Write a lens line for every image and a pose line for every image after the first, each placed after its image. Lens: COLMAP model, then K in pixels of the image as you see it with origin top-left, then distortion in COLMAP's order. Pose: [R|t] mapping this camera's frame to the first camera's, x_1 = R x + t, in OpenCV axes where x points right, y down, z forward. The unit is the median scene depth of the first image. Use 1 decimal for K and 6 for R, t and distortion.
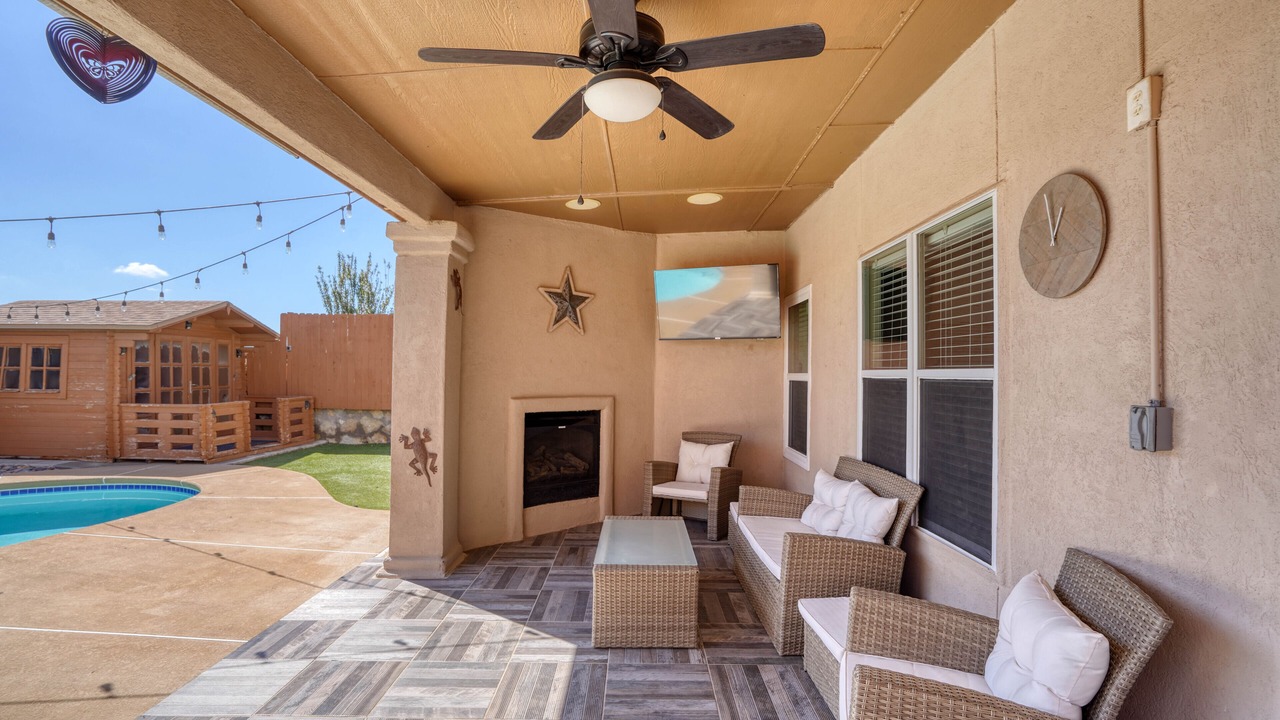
lens RADIAL K [[592.5, 0, 640.0], [0, 592.5, 360.0], [0, 0, 1]] dist [0.000285, 0.000045]
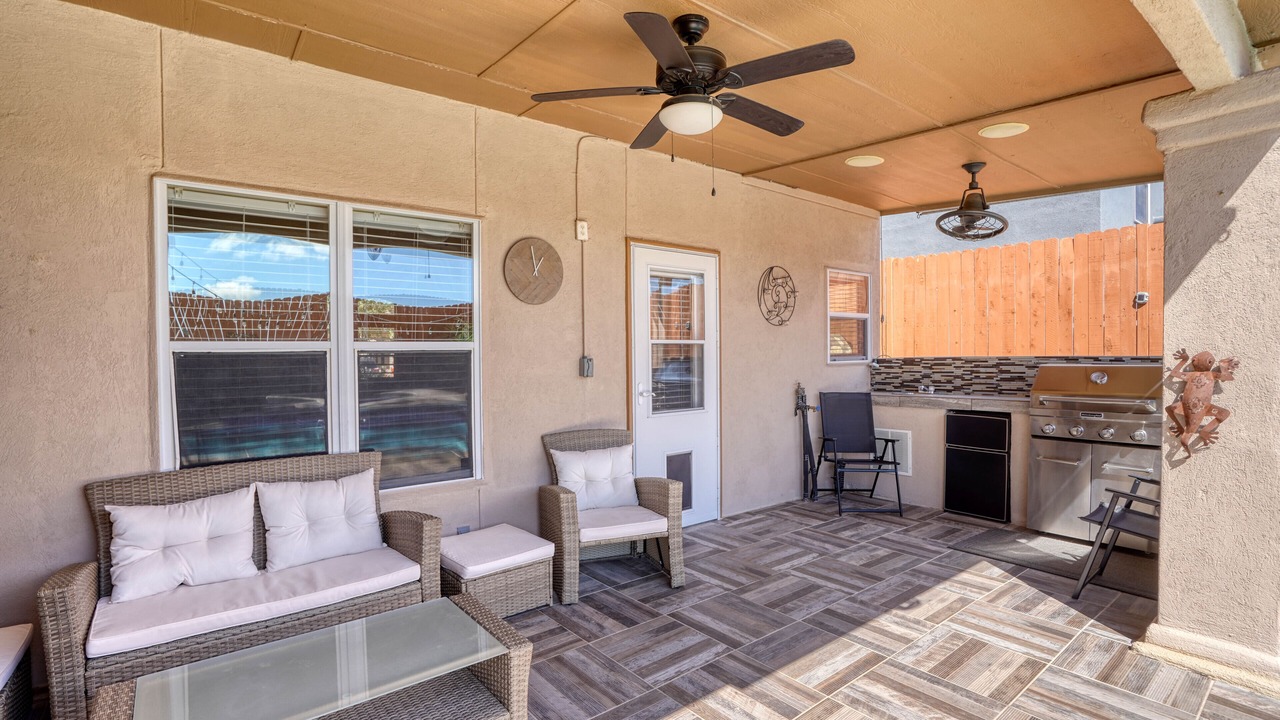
lens RADIAL K [[592.5, 0, 640.0], [0, 592.5, 360.0], [0, 0, 1]] dist [0.000285, 0.000045]
pose [[-0.628226, -0.015731, 0.777872, -0.936158], [-0.014480, 0.999859, 0.008526, 0.048066], [-0.777896, -0.005908, -0.628365, 1.893767]]
